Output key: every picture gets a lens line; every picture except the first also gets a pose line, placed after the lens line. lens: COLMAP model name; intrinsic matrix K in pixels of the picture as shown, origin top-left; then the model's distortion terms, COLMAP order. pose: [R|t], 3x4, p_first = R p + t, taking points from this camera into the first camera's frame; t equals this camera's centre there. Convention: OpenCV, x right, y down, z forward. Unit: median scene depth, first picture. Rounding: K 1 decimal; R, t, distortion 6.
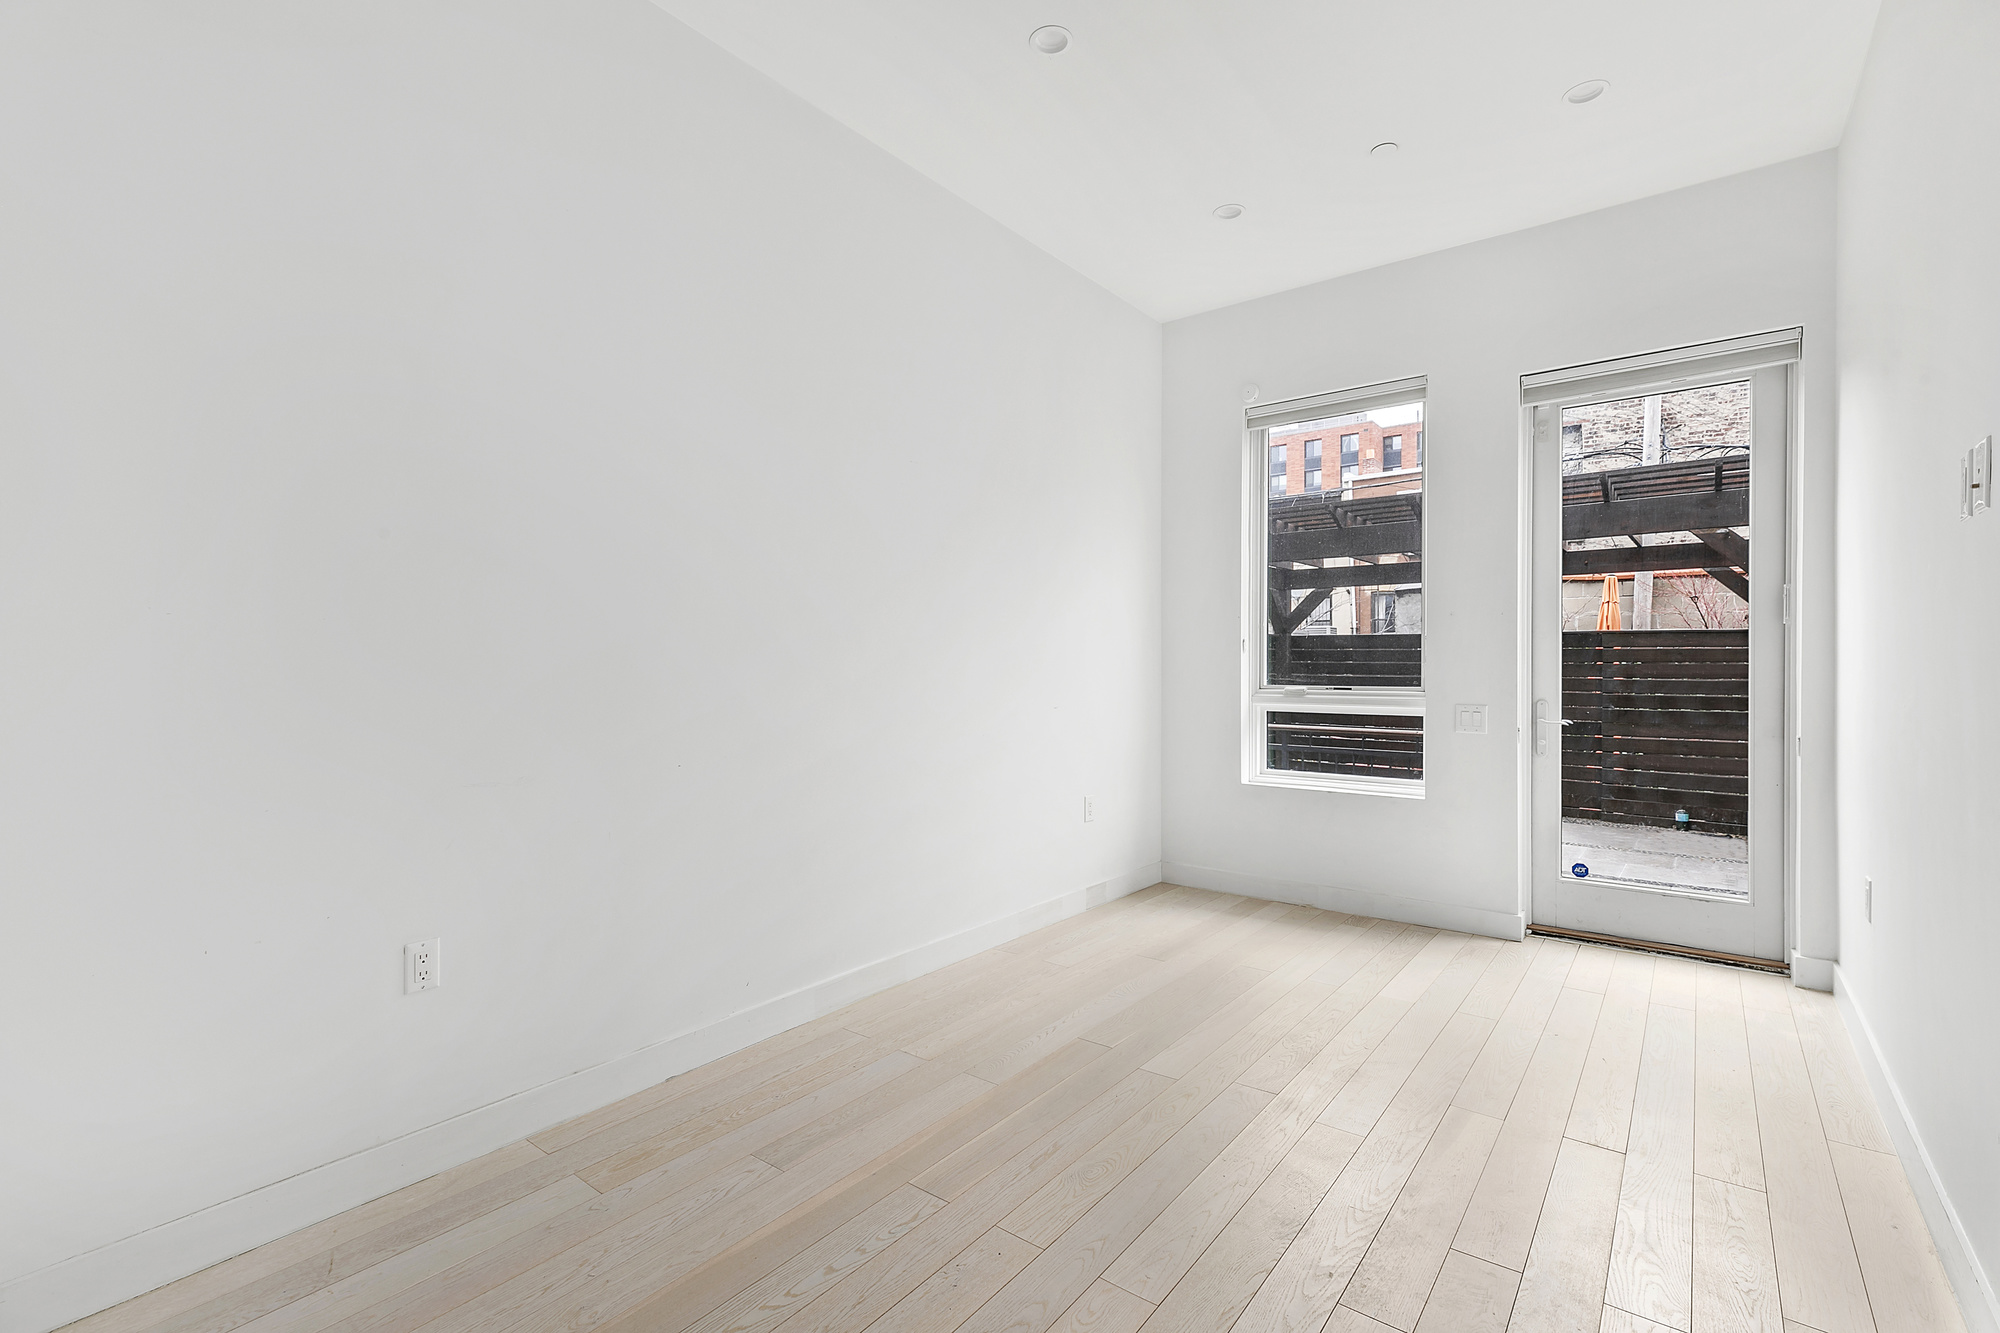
lens RADIAL K [[909.1, 0, 1014.6], [0, 909.1, 674.8], [0, 0, 1]] dist [0.005165, 0.000495]
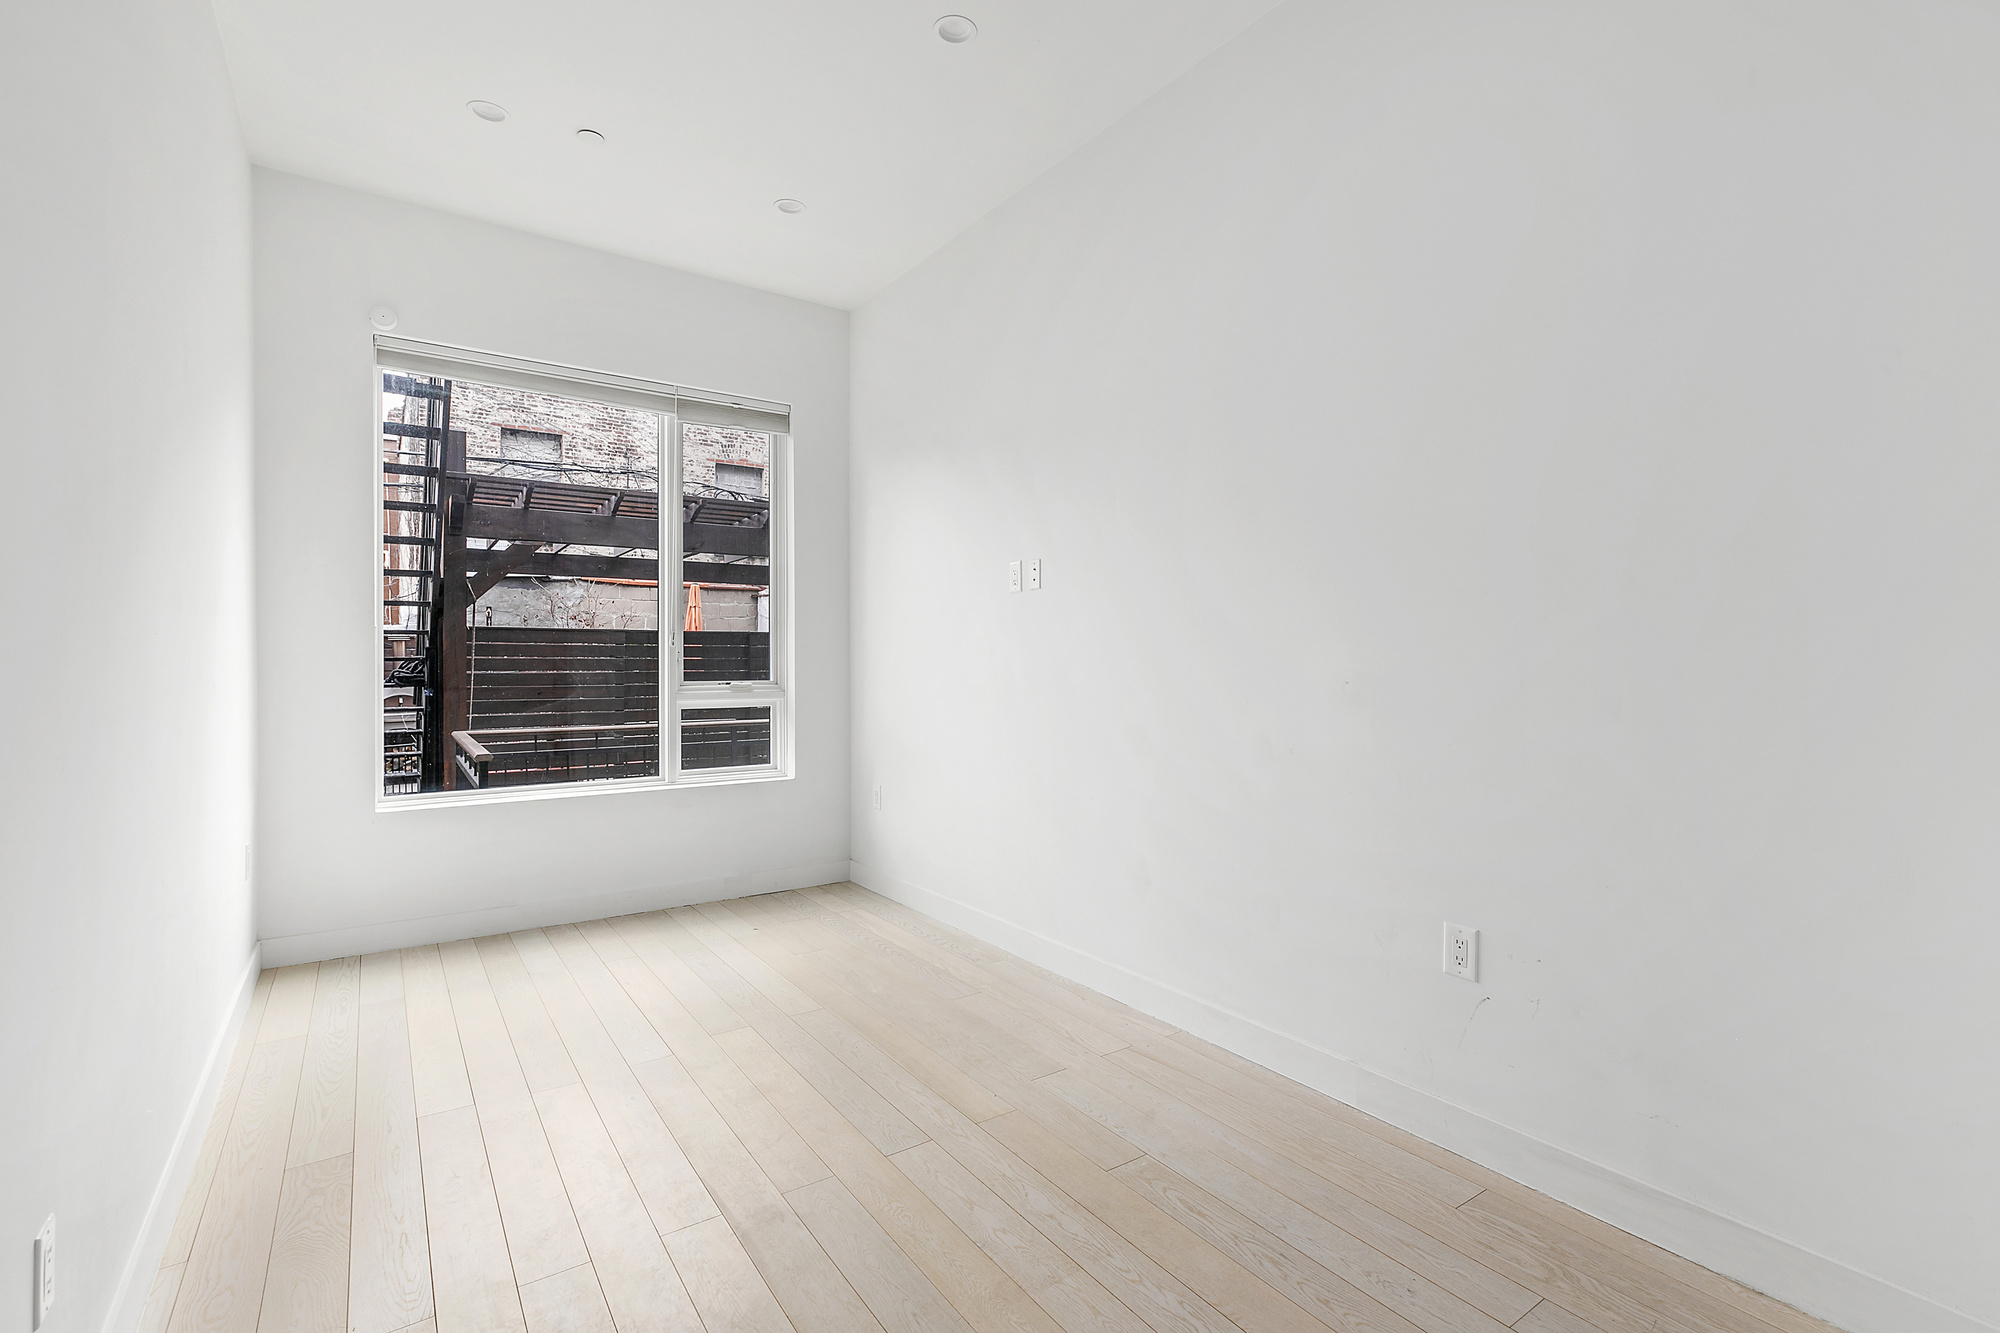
lens RADIAL K [[909.1, 0, 1015.3], [0, 909.1, 655.4], [0, 0, 1]] dist [0.005165, 0.000495]
pose [[0.304326, 0.005593, 0.952552, -0.417197], [0.007827, 0.999934, -0.008372, -0.004448], [-0.952536, 0.010004, 0.304262, 0.293836]]
